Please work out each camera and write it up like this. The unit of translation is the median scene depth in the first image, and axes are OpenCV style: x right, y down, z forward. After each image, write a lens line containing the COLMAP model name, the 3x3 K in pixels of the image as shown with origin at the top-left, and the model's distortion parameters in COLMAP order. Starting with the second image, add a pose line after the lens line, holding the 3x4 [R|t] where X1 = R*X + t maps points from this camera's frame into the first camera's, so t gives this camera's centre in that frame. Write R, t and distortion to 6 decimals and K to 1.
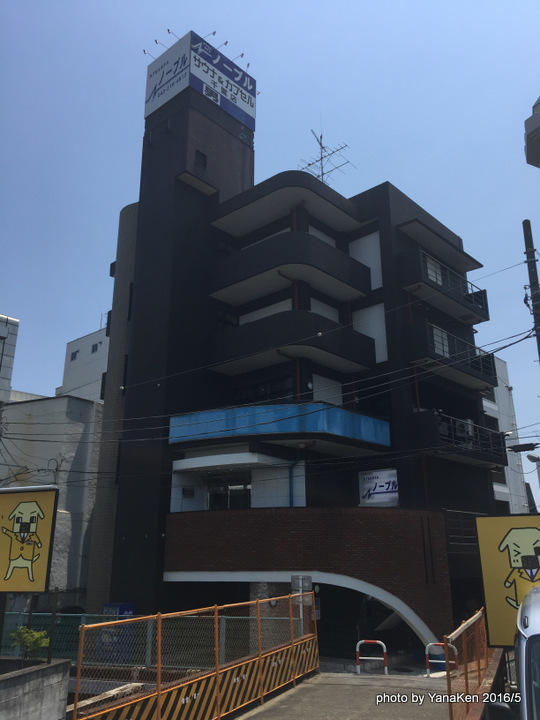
lens RADIAL K [[613.1, 0, 270.0], [0, 613.1, 360.0], [0, 0, 1]] dist [0.004422, 0.003907]
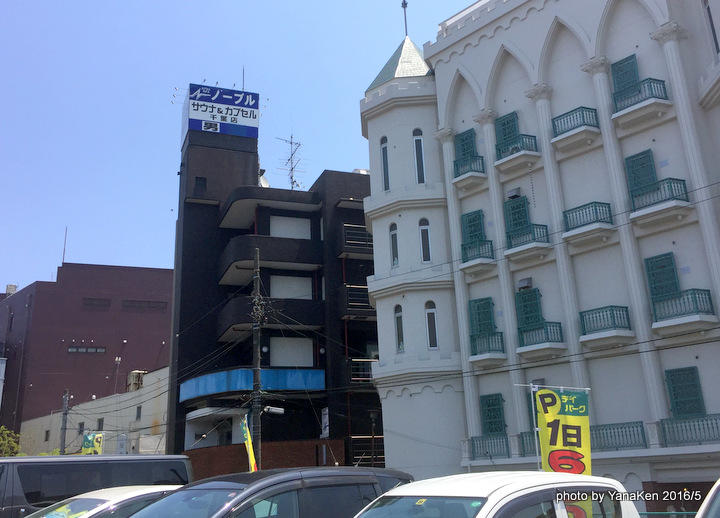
lens RADIAL K [[683.2, 0, 360.0], [0, 683.2, 259.0], [0, 0, 1]] dist [-0.004689, -0.002067]
pose [[0.893388, -0.166038, -0.417479, 0.739834], [0.175431, 0.984360, -0.016080, -0.074787], [0.413620, -0.058874, 0.908544, -0.204986]]
